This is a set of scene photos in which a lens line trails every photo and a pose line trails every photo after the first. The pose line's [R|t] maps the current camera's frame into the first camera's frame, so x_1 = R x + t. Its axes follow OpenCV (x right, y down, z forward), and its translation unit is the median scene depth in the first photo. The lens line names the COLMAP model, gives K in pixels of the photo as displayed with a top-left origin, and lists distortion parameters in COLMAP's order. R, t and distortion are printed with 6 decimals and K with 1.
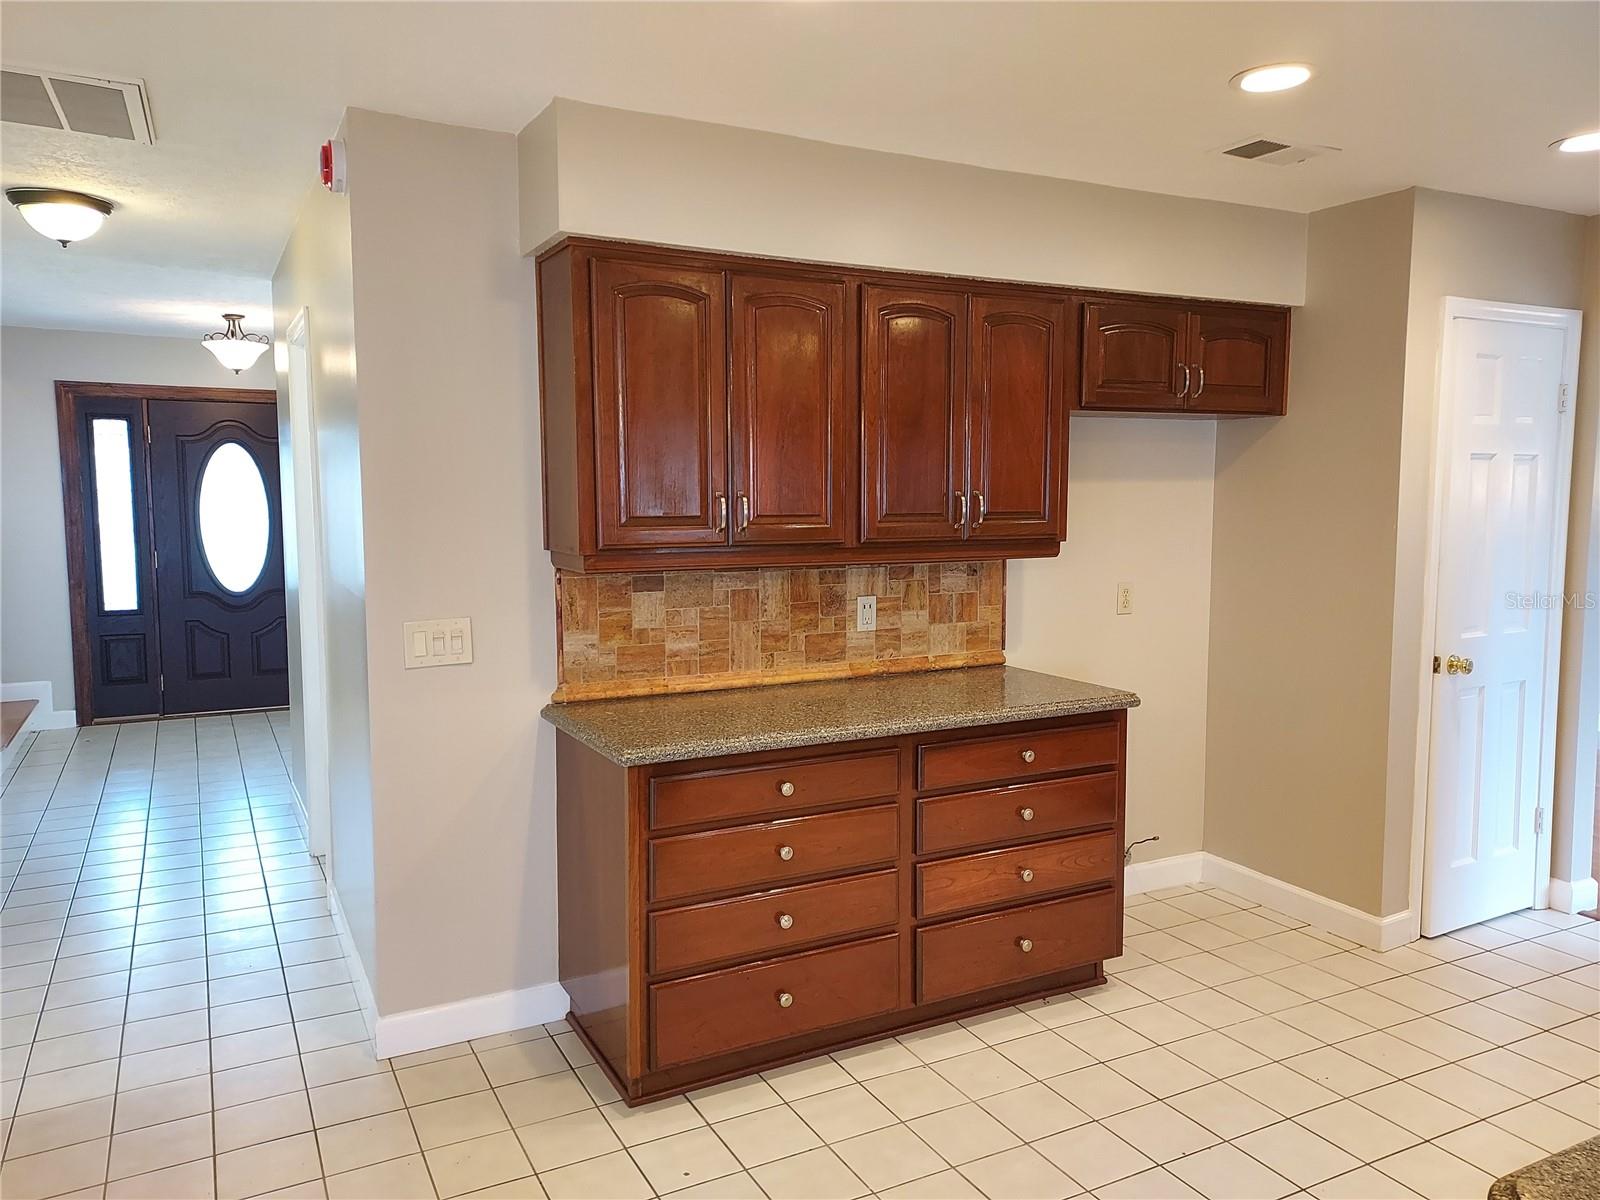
lens RADIAL K [[1155.6, 0, 809.3], [0, 1155.6, 599.6], [0, 0, 1]] dist [0.065462, -0.047001]
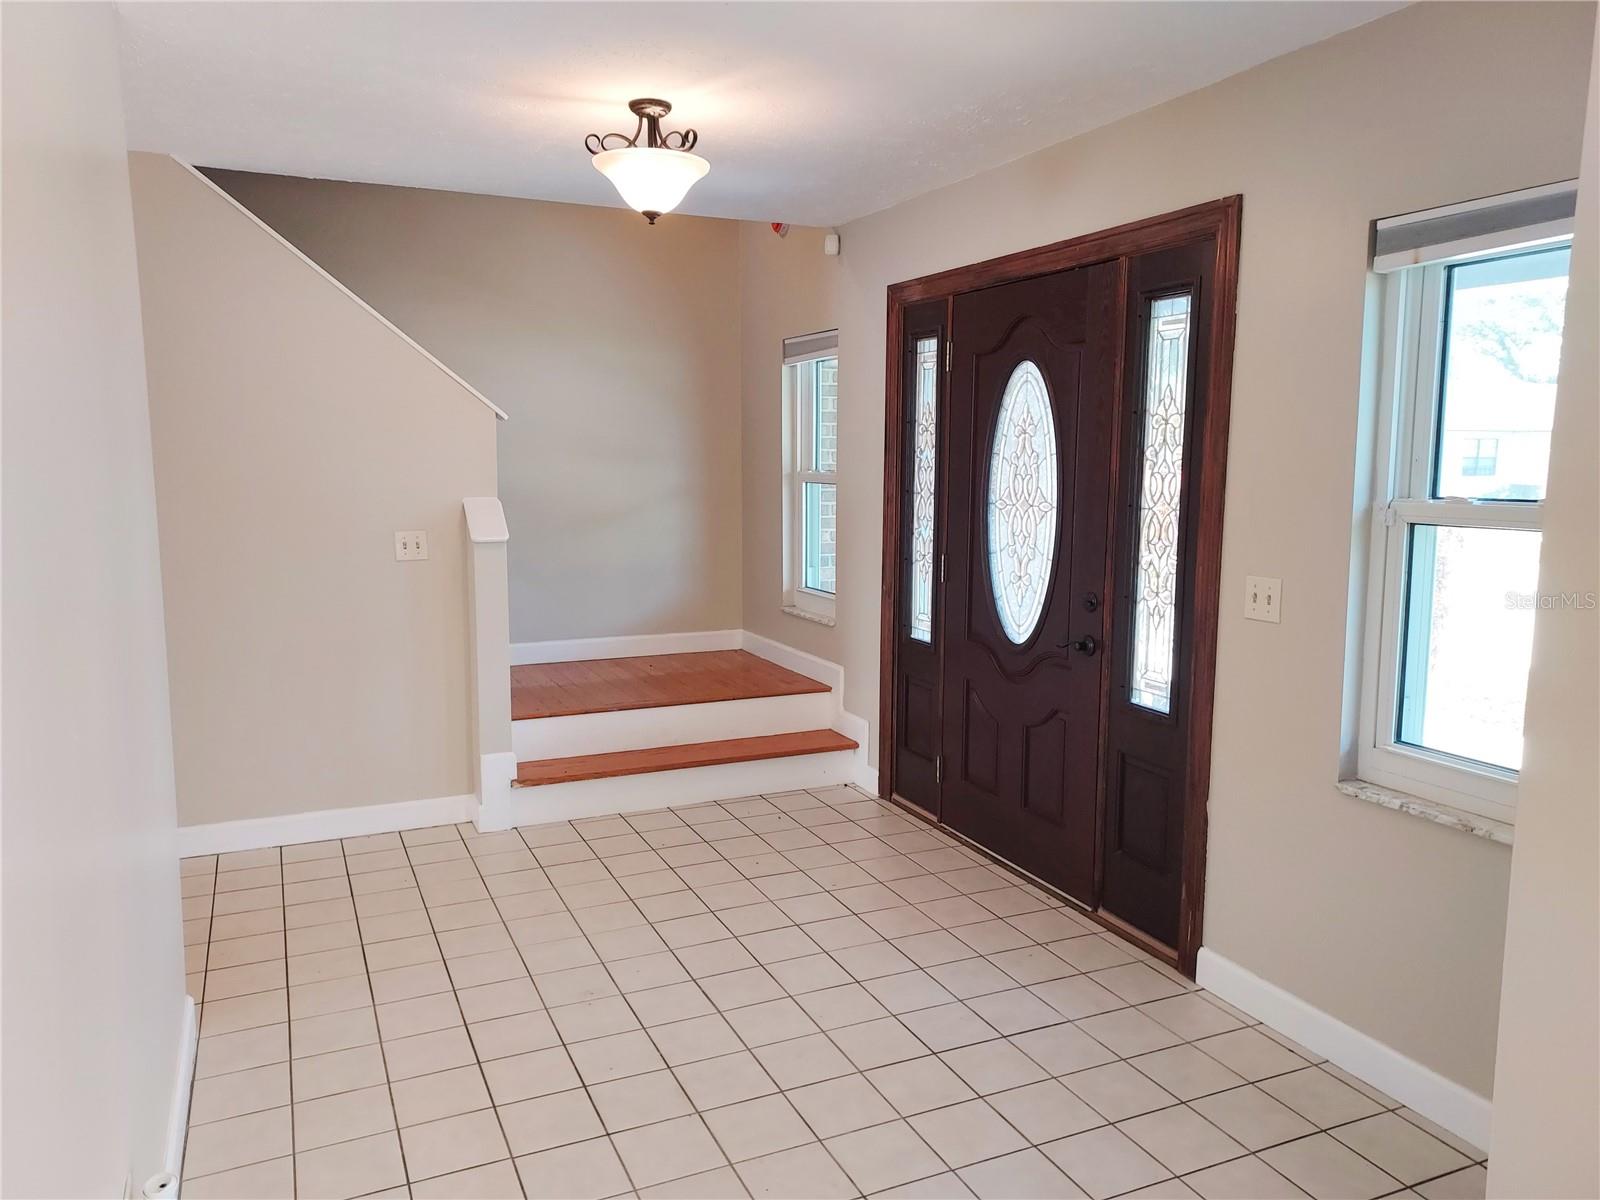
lens RADIAL K [[1155.6, 0, 807.2], [0, 1155.6, 606.0], [0, 0, 1]] dist [0.065462, -0.047001]
pose [[-0.050252, 0.126783, -0.990657, 0.035828], [-0.108070, 0.985396, 0.131591, -0.086024], [0.992872, 0.113673, -0.035817, 0.969947]]
